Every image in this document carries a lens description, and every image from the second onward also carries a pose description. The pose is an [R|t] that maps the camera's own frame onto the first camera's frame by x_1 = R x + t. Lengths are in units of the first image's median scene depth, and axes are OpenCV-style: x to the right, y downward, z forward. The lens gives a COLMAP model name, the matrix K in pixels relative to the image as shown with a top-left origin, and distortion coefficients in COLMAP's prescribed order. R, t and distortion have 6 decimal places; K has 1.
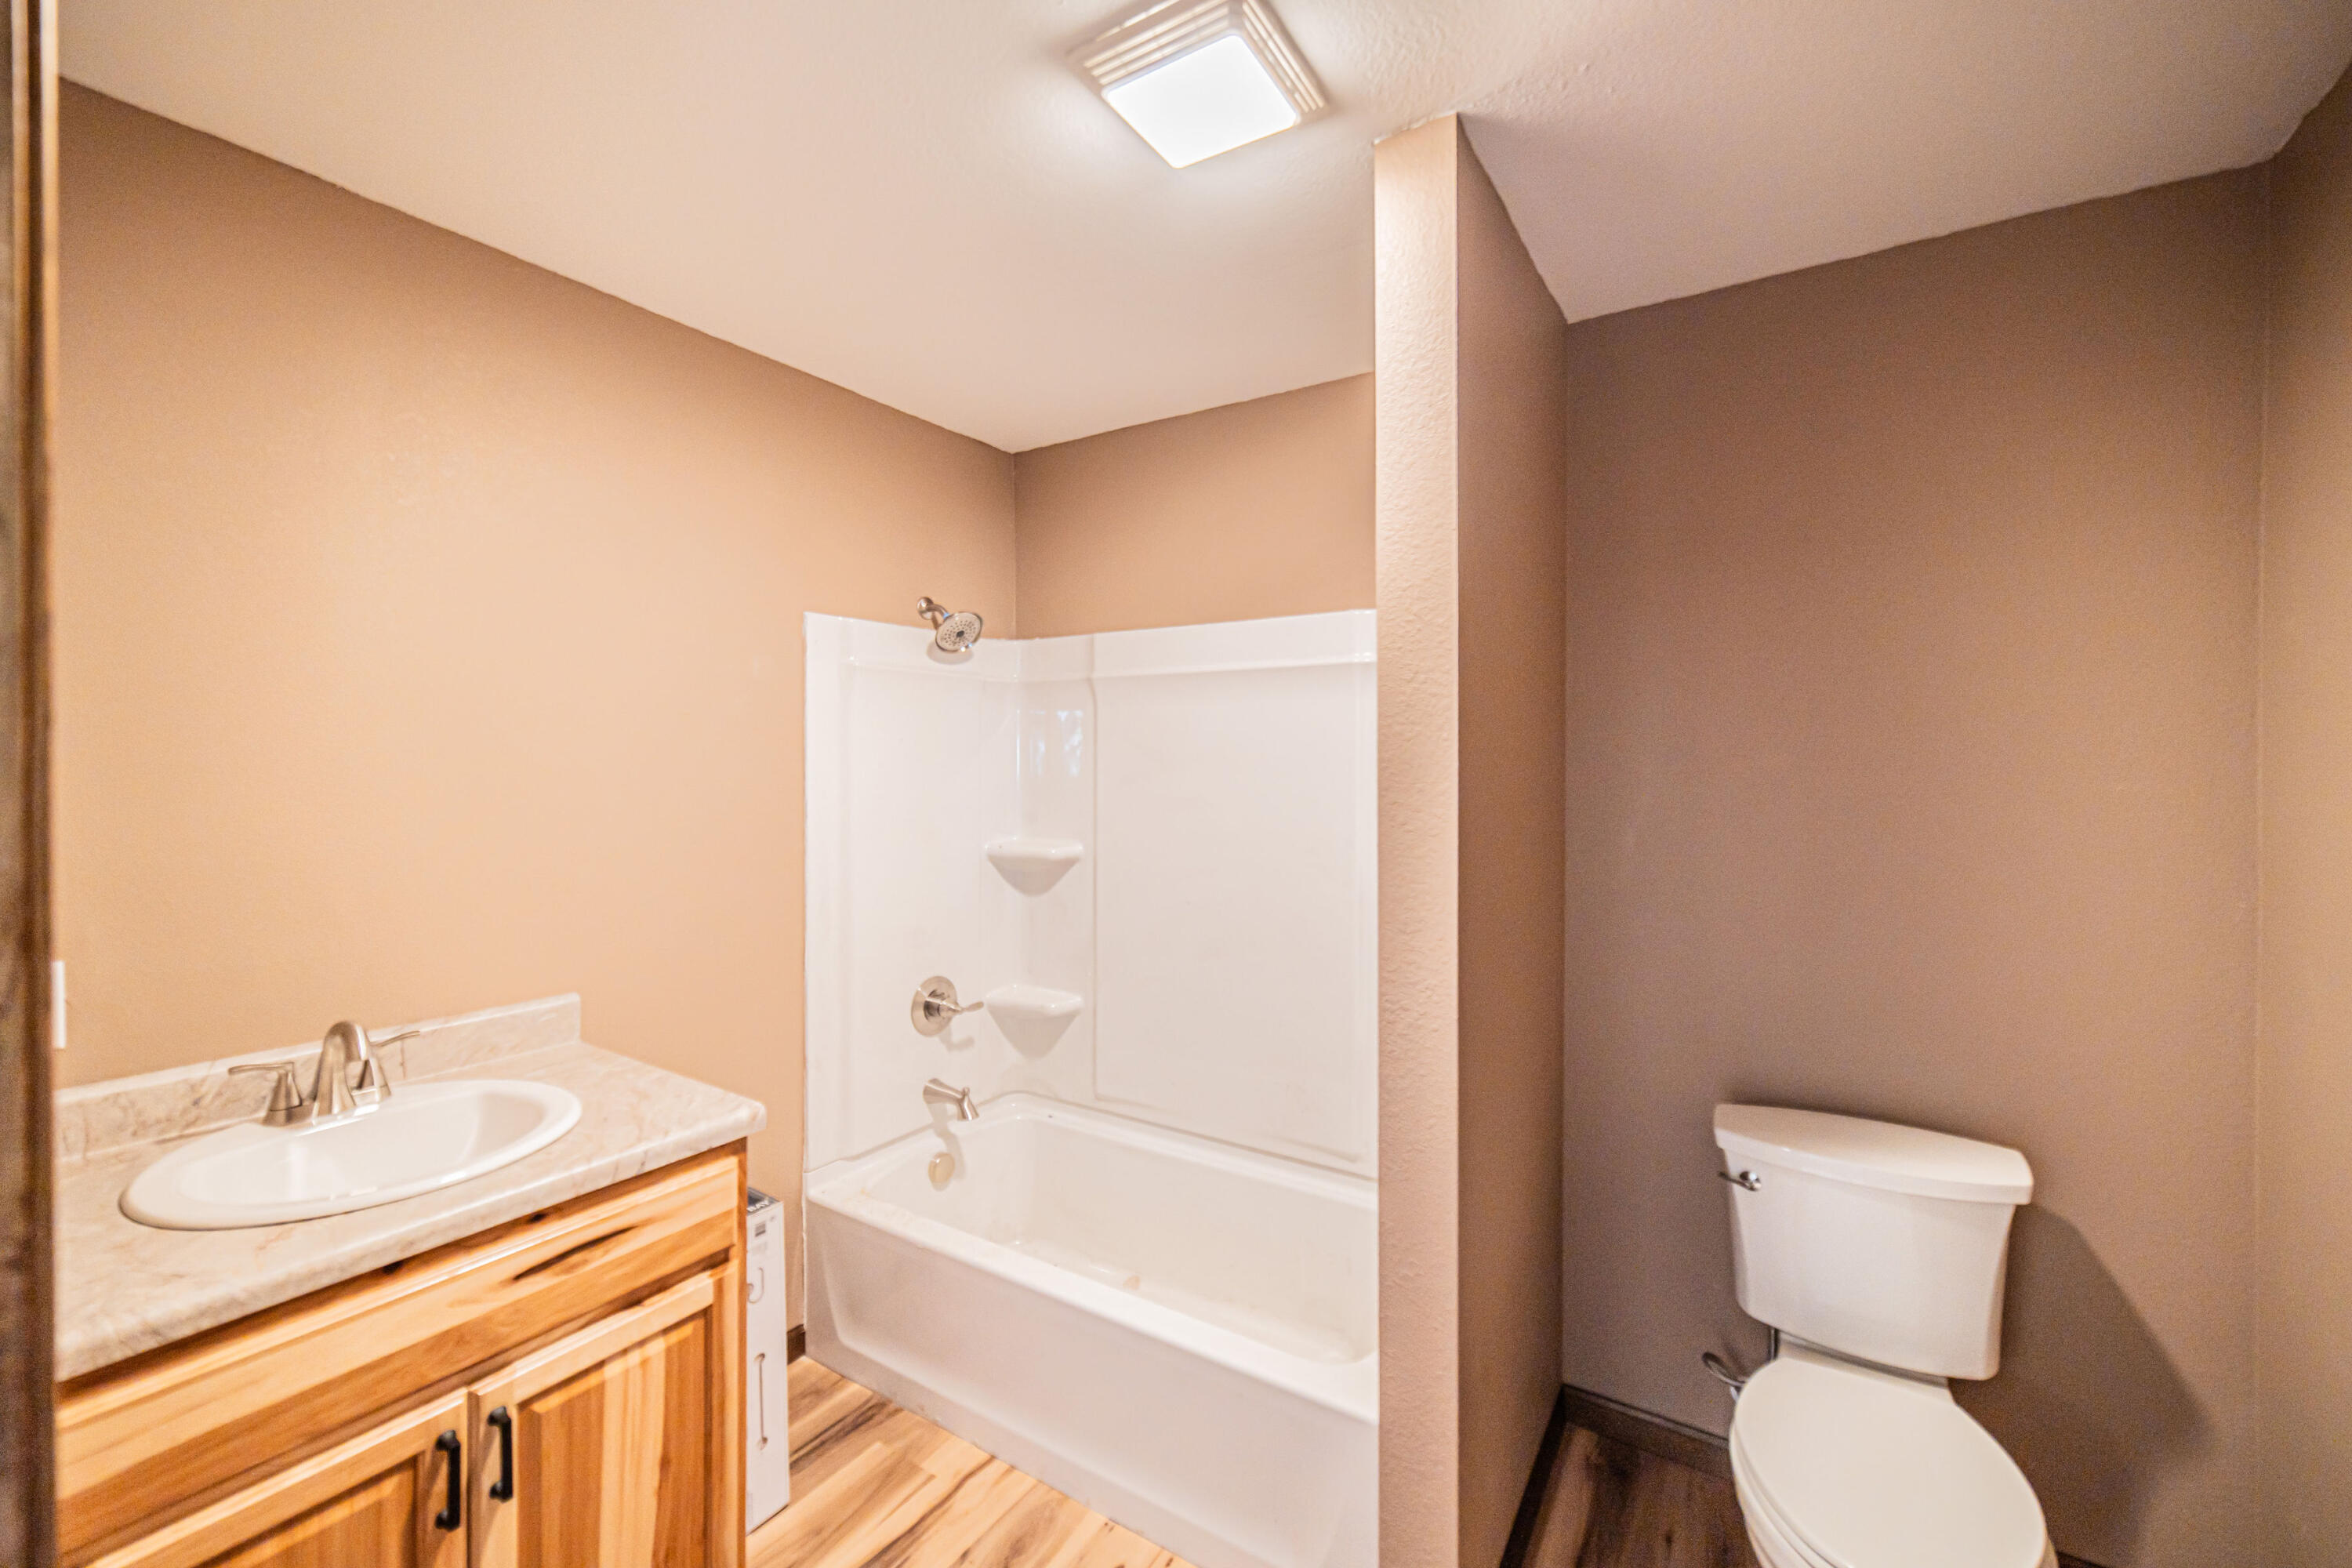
lens RADIAL K [[934.8, 0, 1208.8], [0, 934.8, 784.1], [0, 0, 1]] dist [-0.000070, 0.000371]
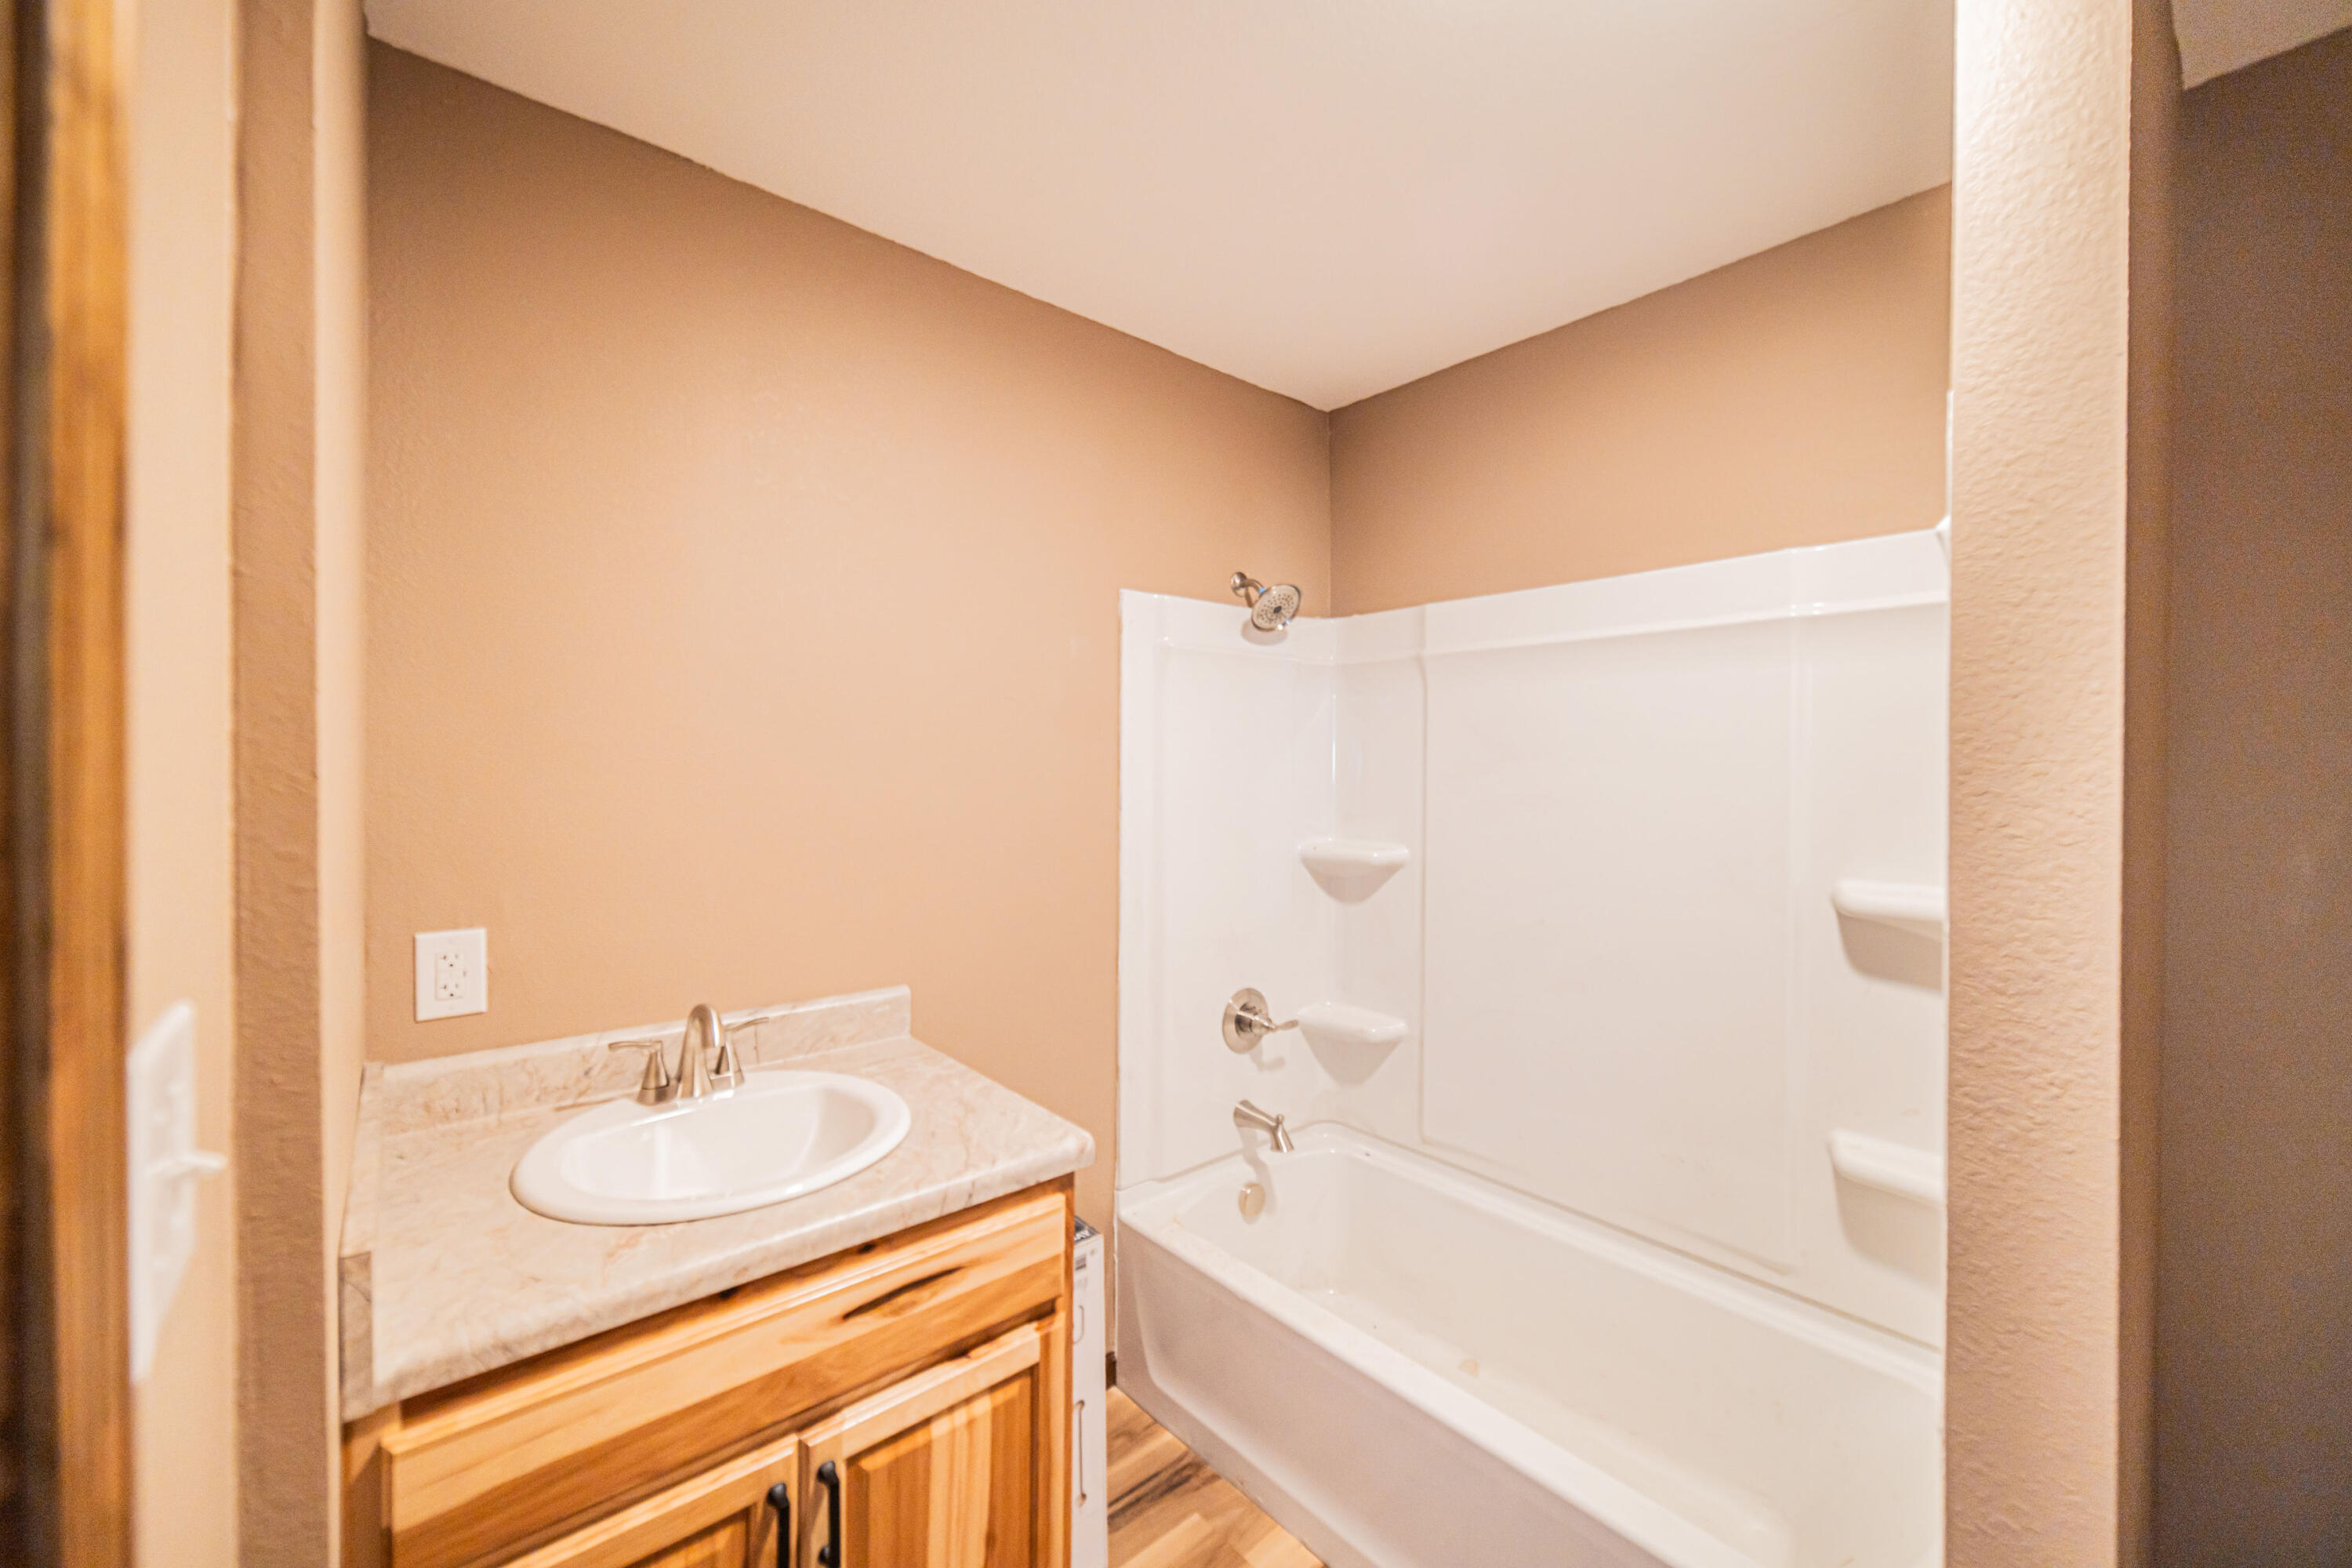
lens RADIAL K [[954.7, 0, 1173.3], [0, 954.7, 793.6], [0, 0, 1]] dist [-0.000202, 0.000371]
pose [[0.947317, 0.009317, -0.320161, -0.125593], [-0.007580, 0.999949, 0.006671, 0.020334], [0.320207, -0.003893, 0.947340, 0.189748]]
